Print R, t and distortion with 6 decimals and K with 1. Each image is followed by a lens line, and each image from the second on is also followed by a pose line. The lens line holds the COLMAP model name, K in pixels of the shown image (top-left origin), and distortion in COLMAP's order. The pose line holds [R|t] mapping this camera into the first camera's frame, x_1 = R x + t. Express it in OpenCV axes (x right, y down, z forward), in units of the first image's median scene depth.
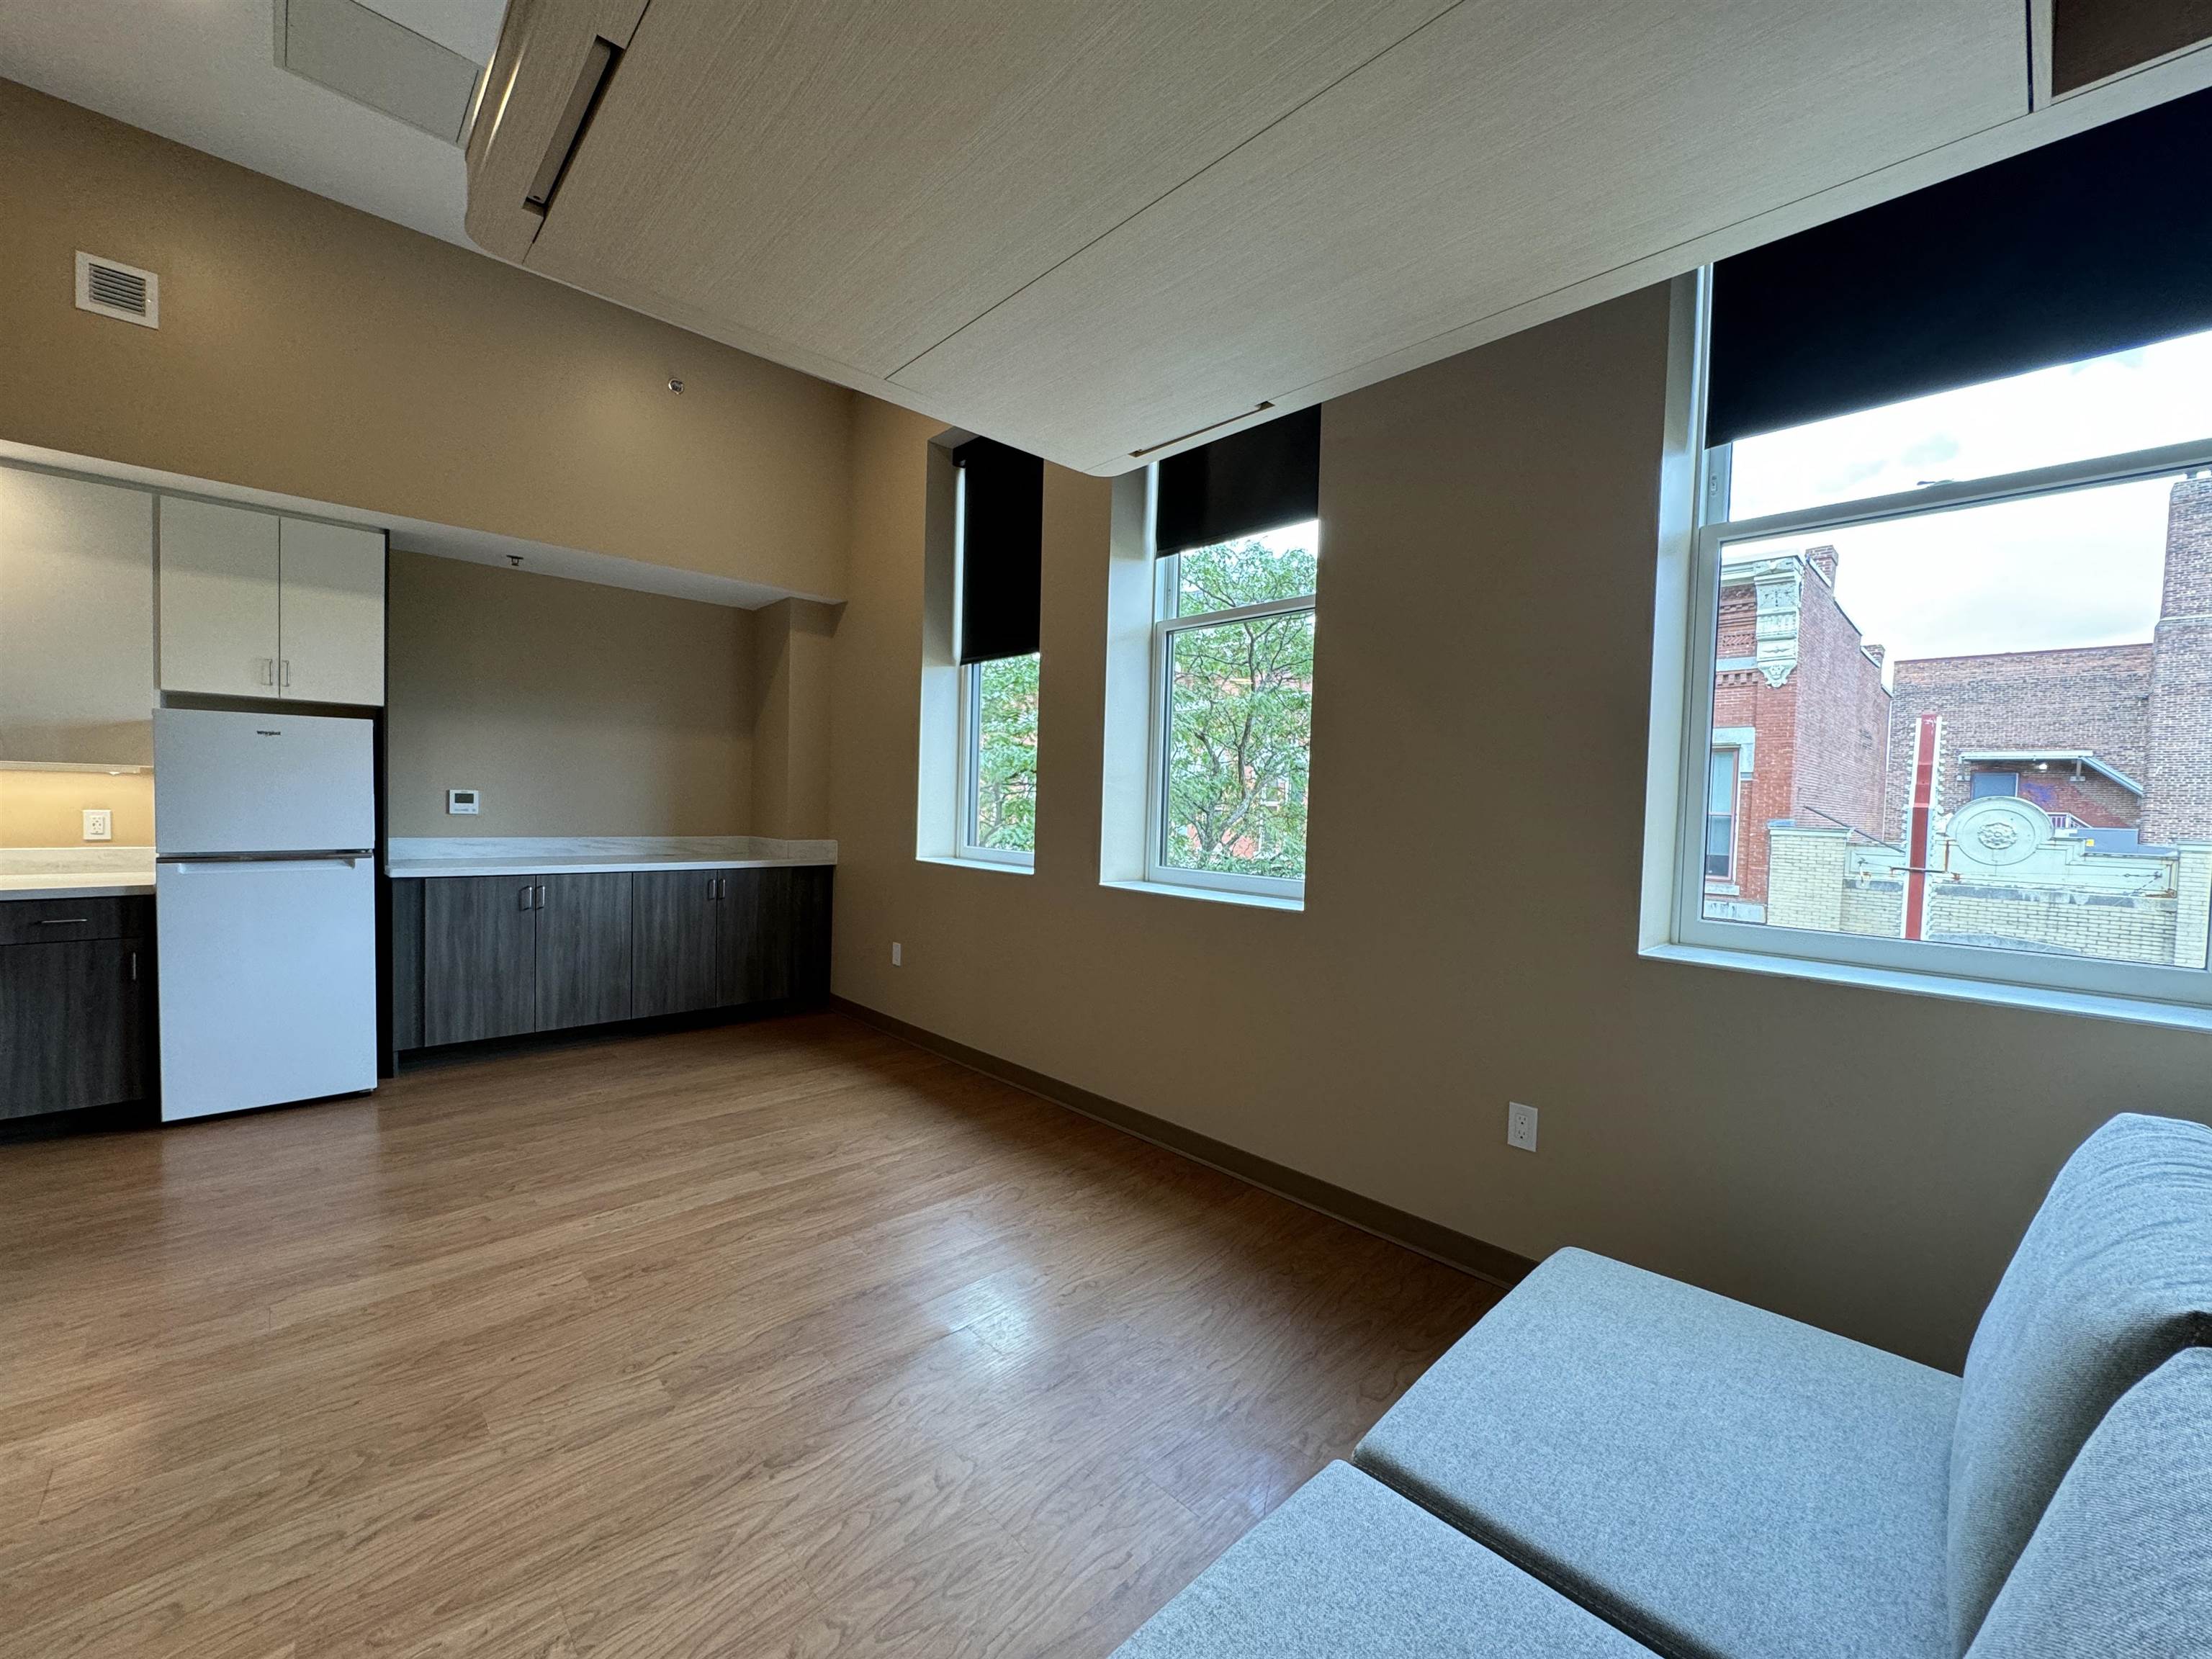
lens RADIAL K [[883.6, 0, 1106.0], [0, 883.6, 829.5], [0, 0, 1]] dist [-0.001809, 0.000434]
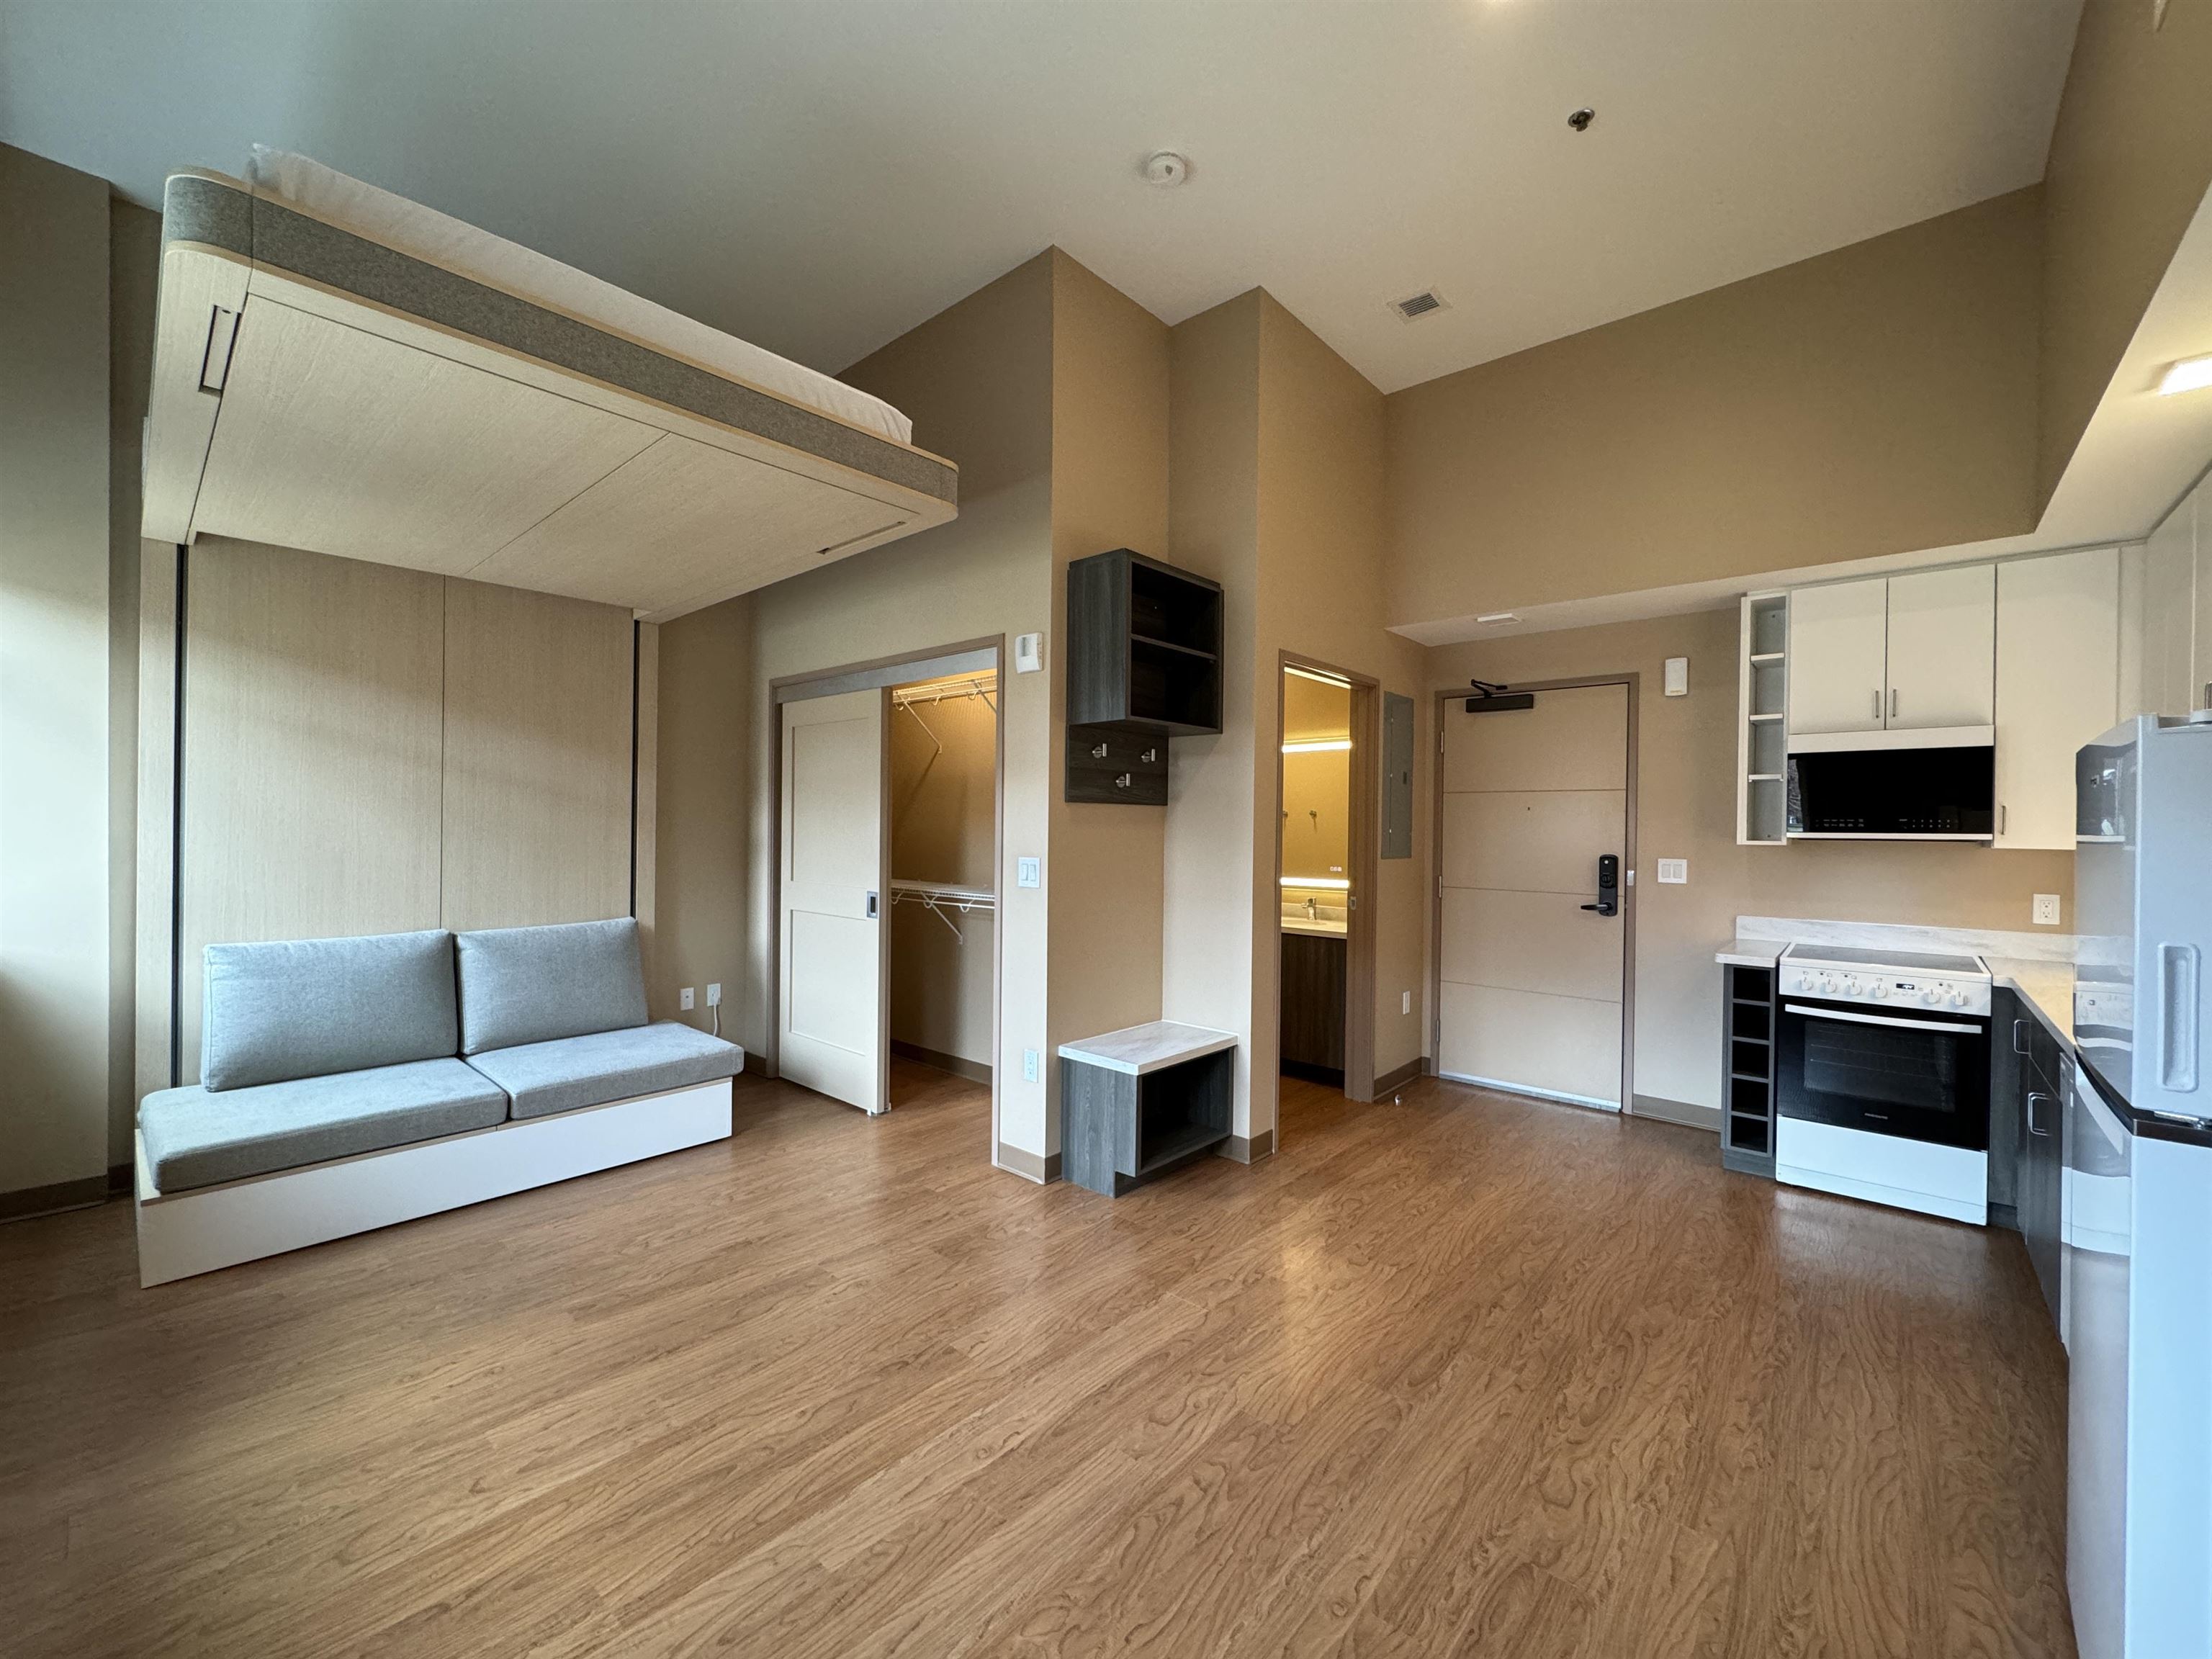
lens RADIAL K [[879.8, 0, 1106.0], [0, 879.8, 829.5], [0, 0, 1]] dist [-0.001239, 0.000320]
pose [[-0.995125, -0.039564, -0.090338, -0.357629], [-0.042838, 0.998483, 0.034593, -0.066068], [0.088832, 0.038294, -0.995310, 1.103519]]
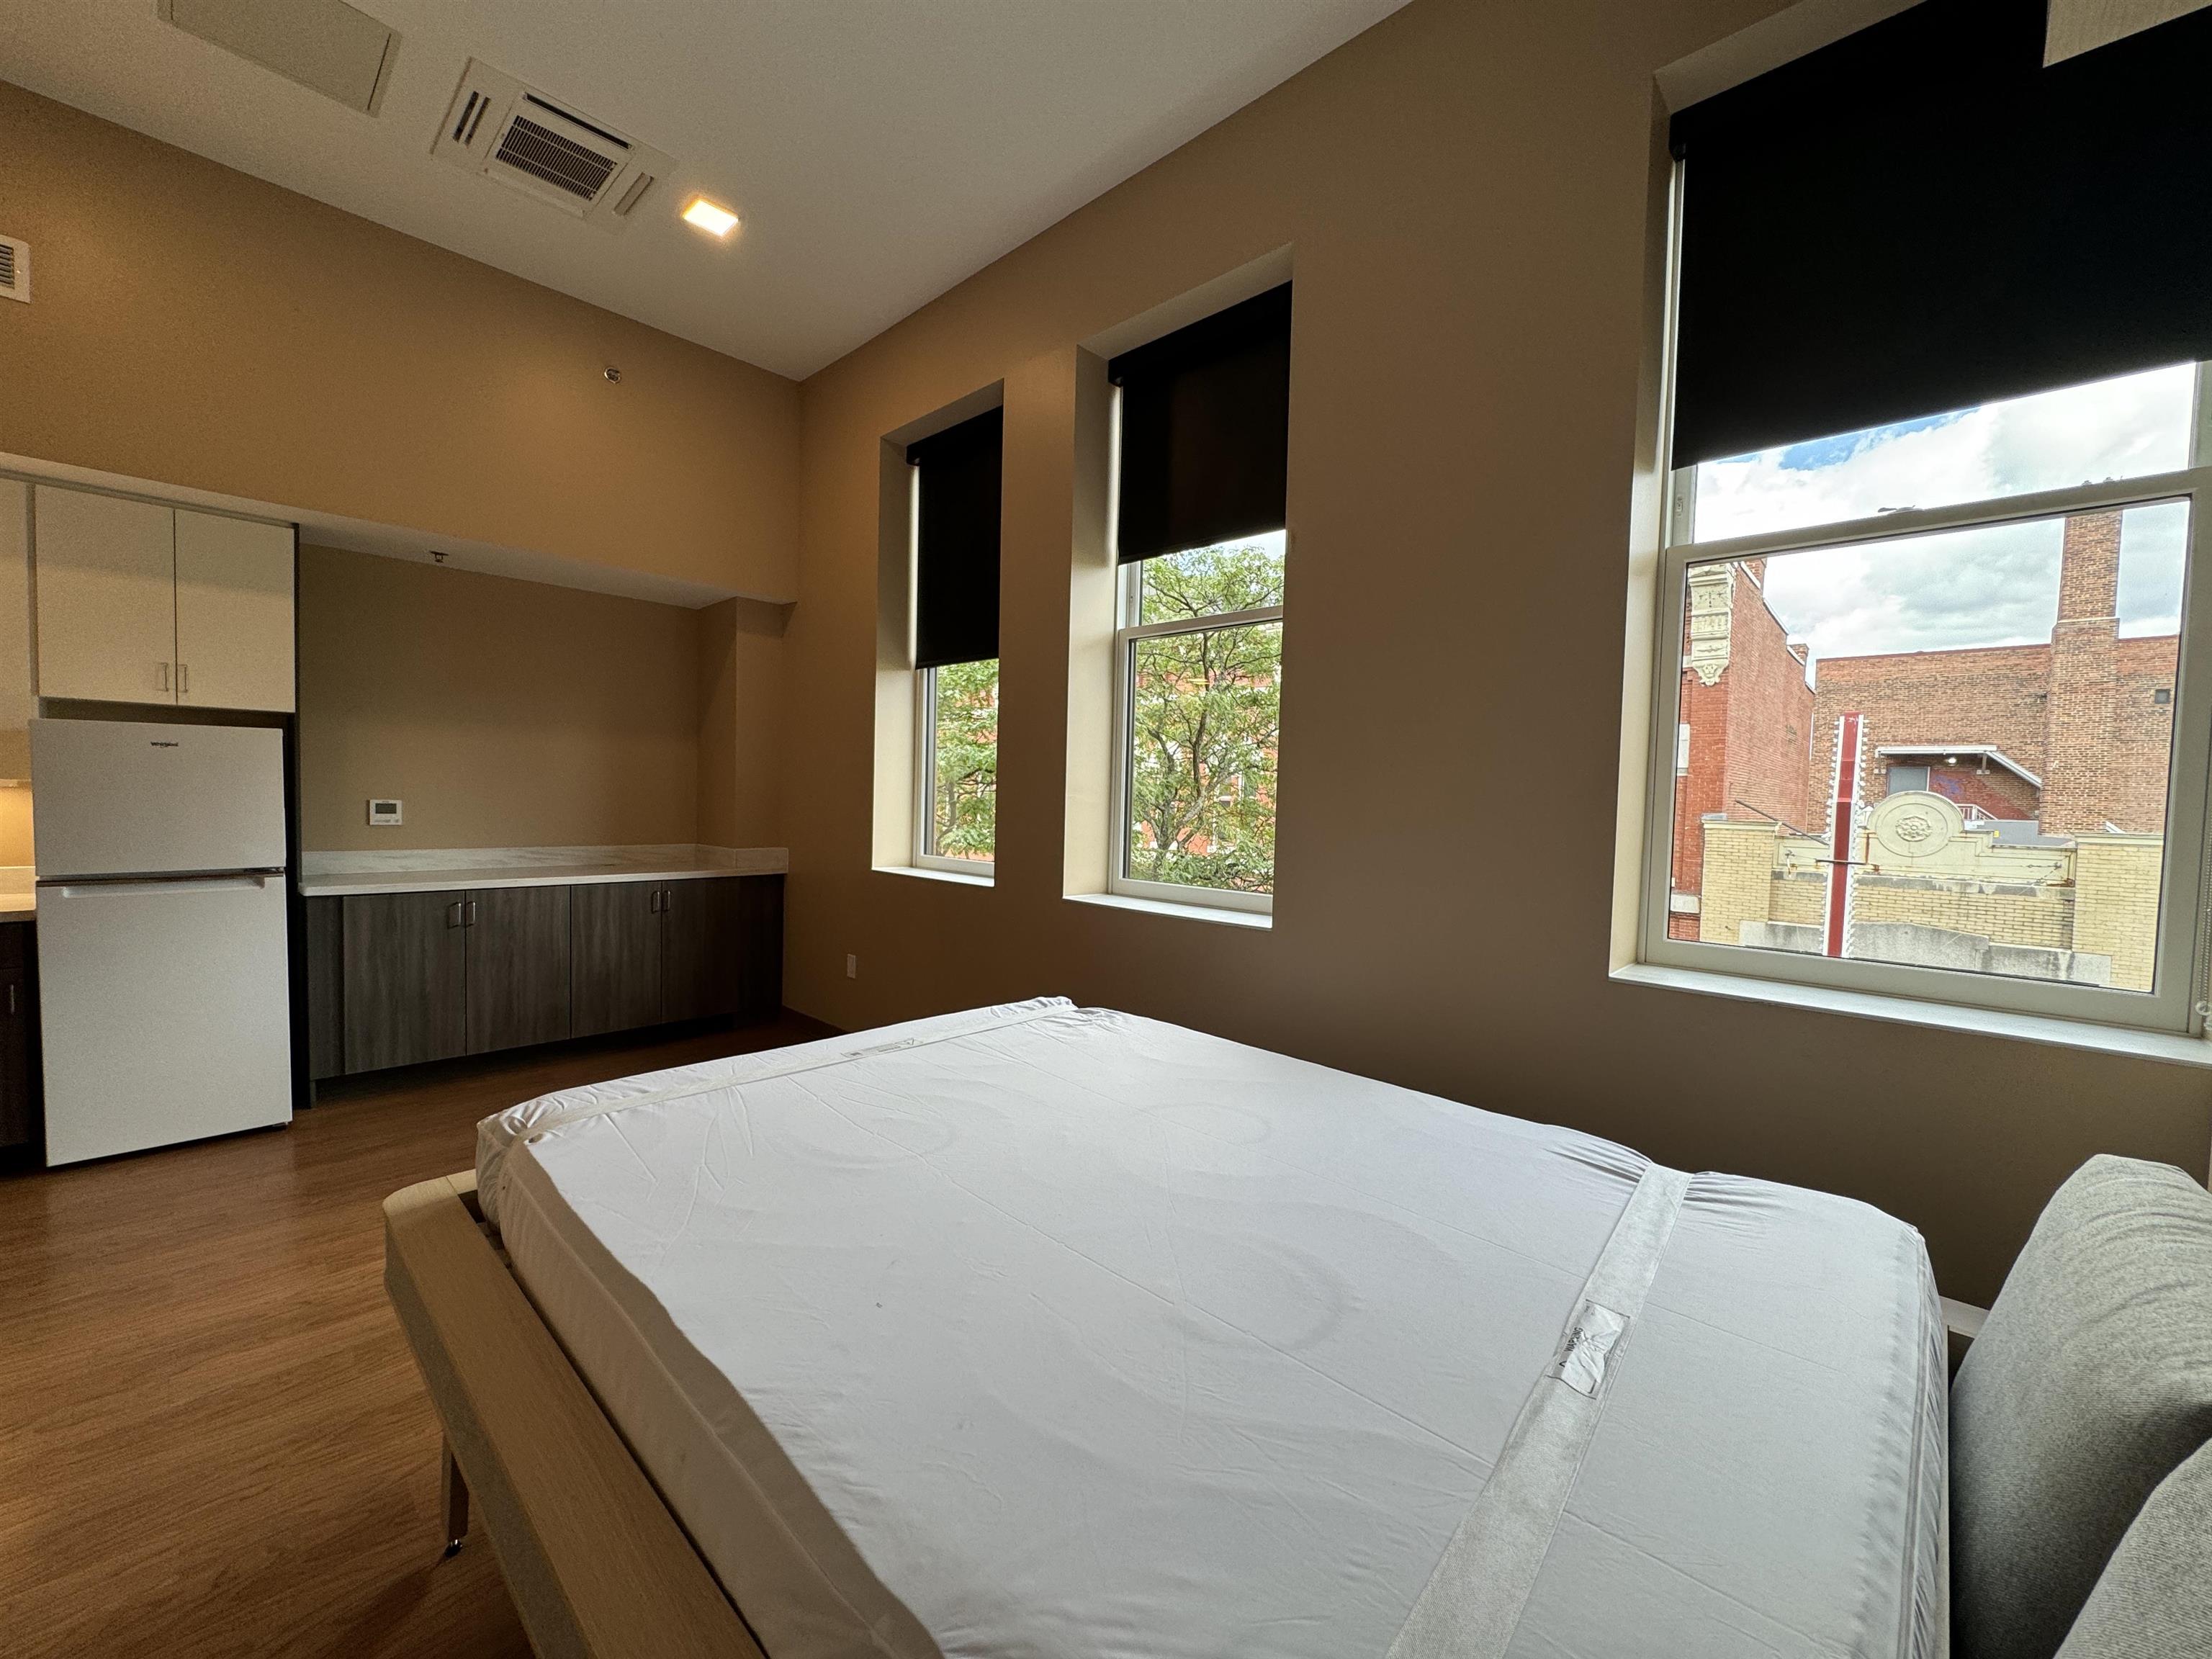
lens RADIAL K [[883.6, 0, 1106.0], [0, 883.6, 829.5], [0, 0, 1]] dist [-0.001809, 0.000434]
pose [[0.998553, -0.005400, 0.053503, -0.009336], [0.004964, 0.999954, 0.008267, -0.018177], [-0.053545, -0.007989, 0.998533, 0.017183]]
